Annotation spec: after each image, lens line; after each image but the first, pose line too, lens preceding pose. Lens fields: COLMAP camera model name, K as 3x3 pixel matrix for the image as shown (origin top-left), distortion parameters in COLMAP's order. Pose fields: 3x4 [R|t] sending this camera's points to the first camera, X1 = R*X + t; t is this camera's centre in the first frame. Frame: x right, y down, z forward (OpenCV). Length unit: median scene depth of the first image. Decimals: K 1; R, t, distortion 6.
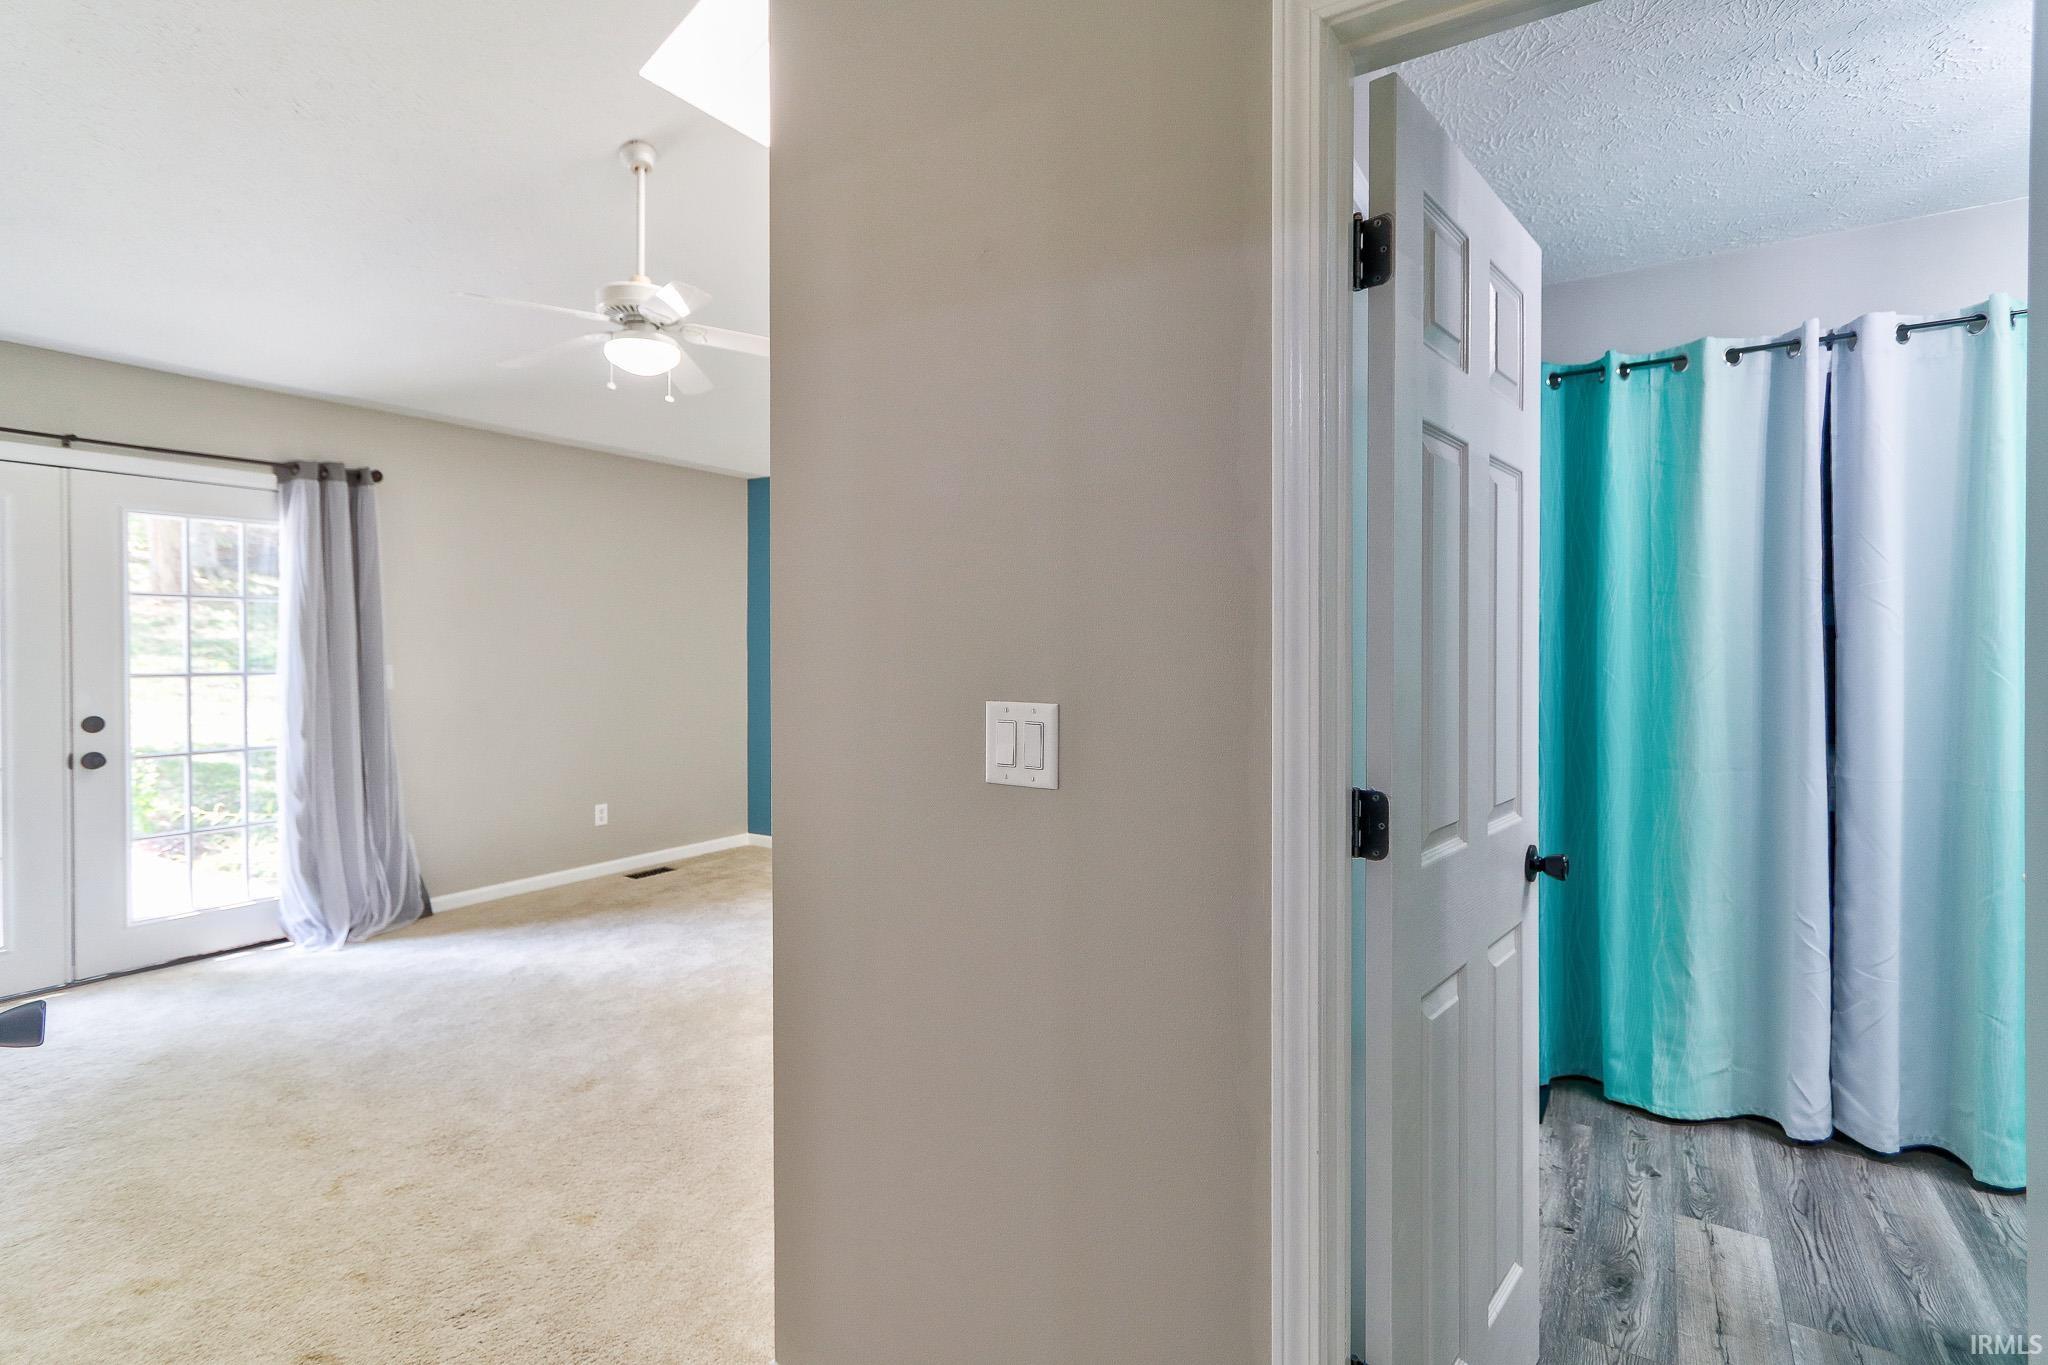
lens RADIAL K [[911.4, 0, 1029.0], [0, 911.4, 656.9], [0, 0, 1]] dist [0.002472, 0.000997]
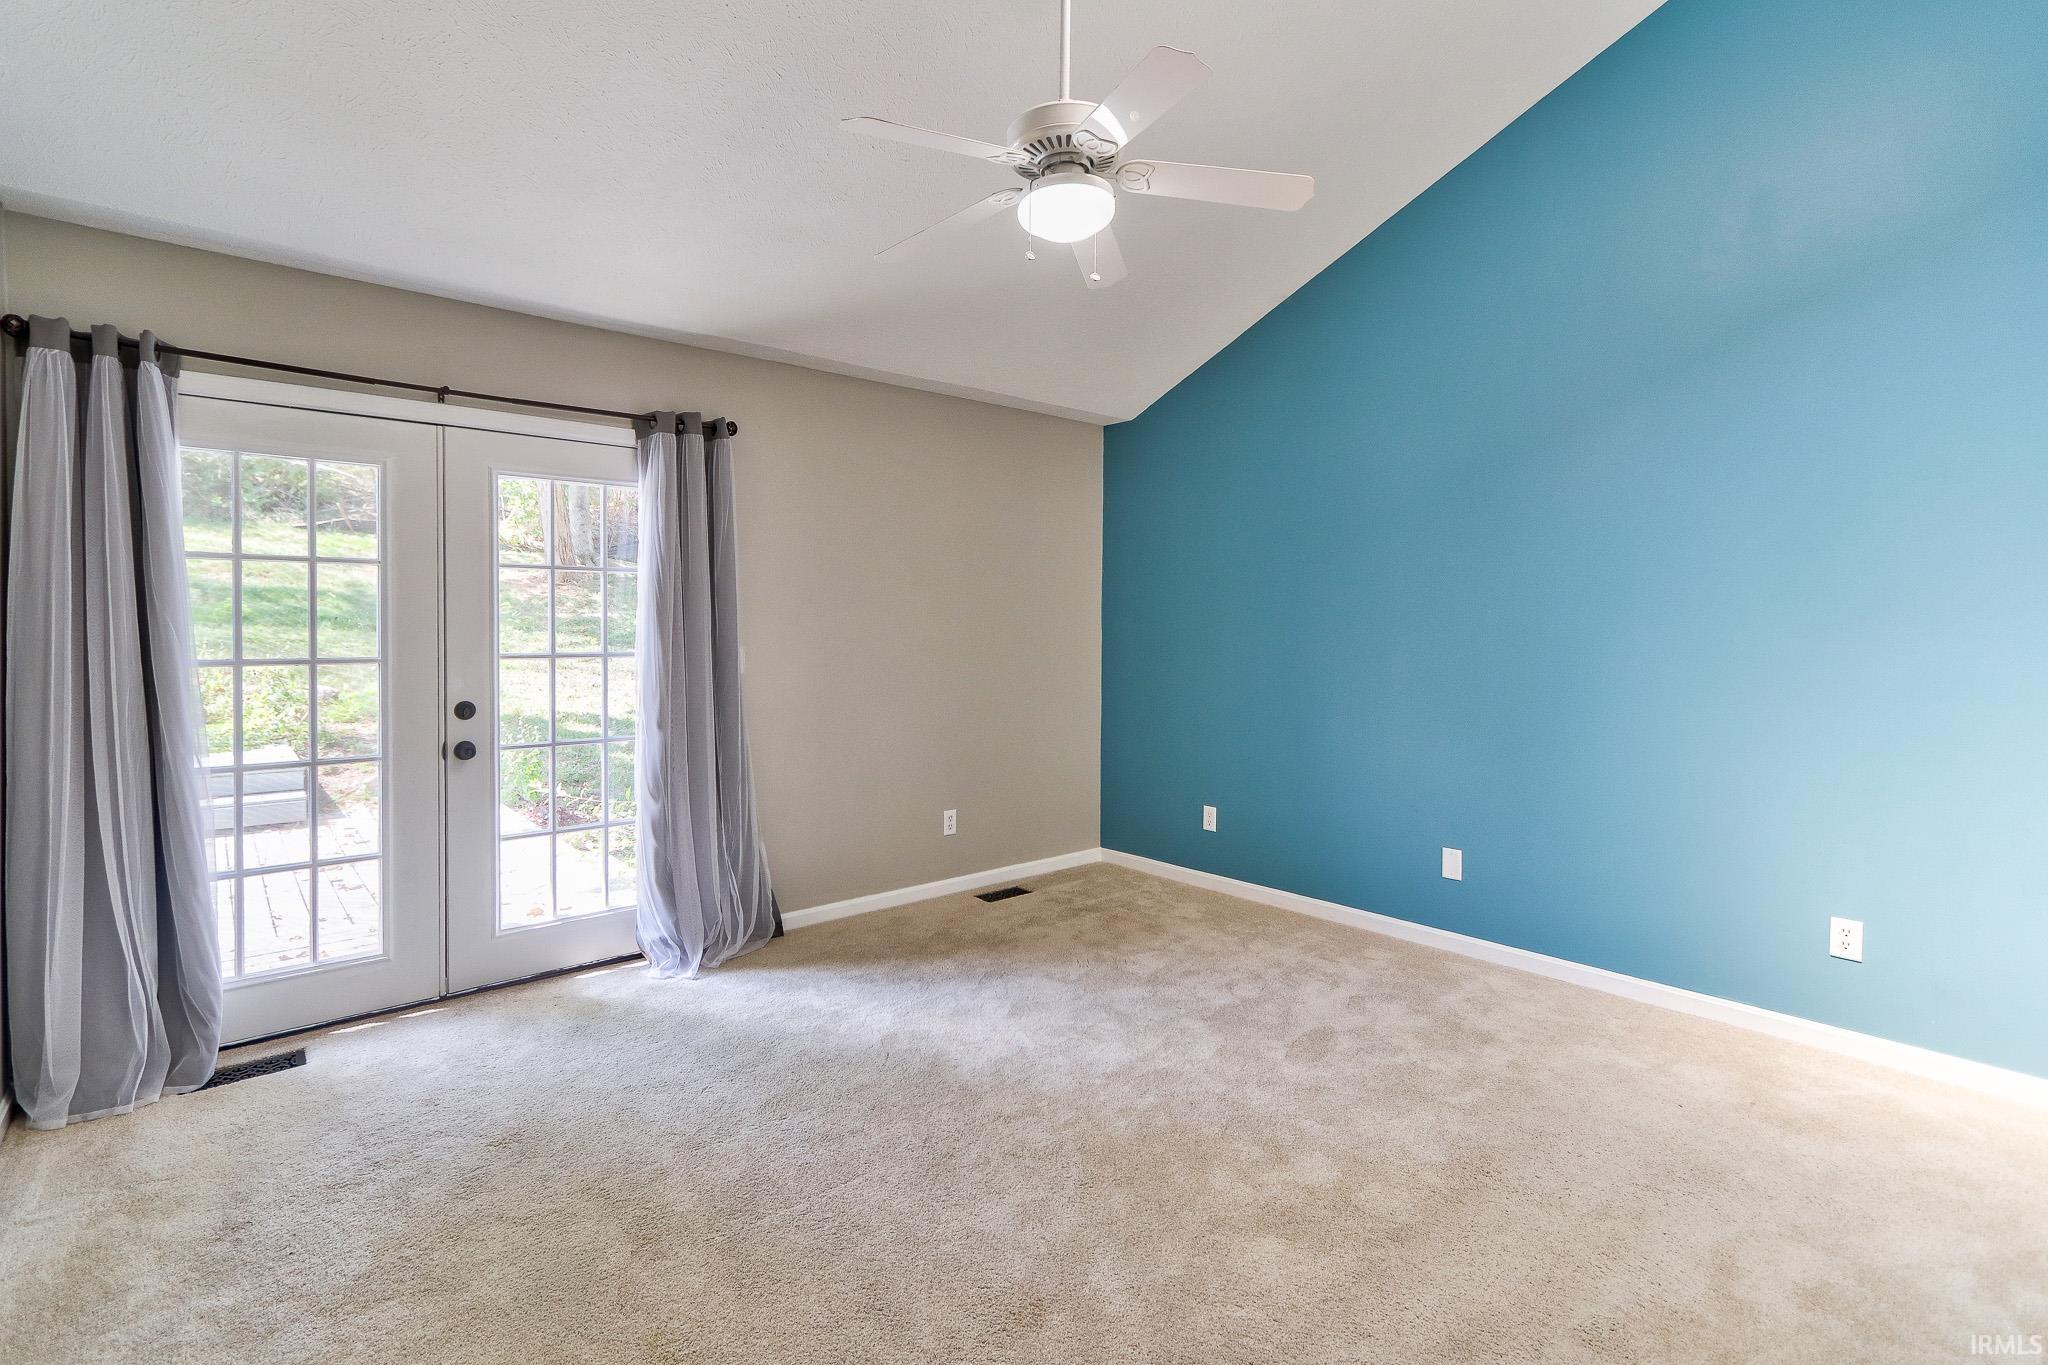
lens RADIAL K [[947.1, 0, 1024.9], [0, 947.1, 640.5], [0, 0, 1]] dist [0.002200, 0.001053]
pose [[0.955296, 0.007446, -0.295557, -0.194899], [-0.006380, 0.999969, 0.004571, -0.002390], [0.295582, -0.002481, 0.955314, 0.239308]]
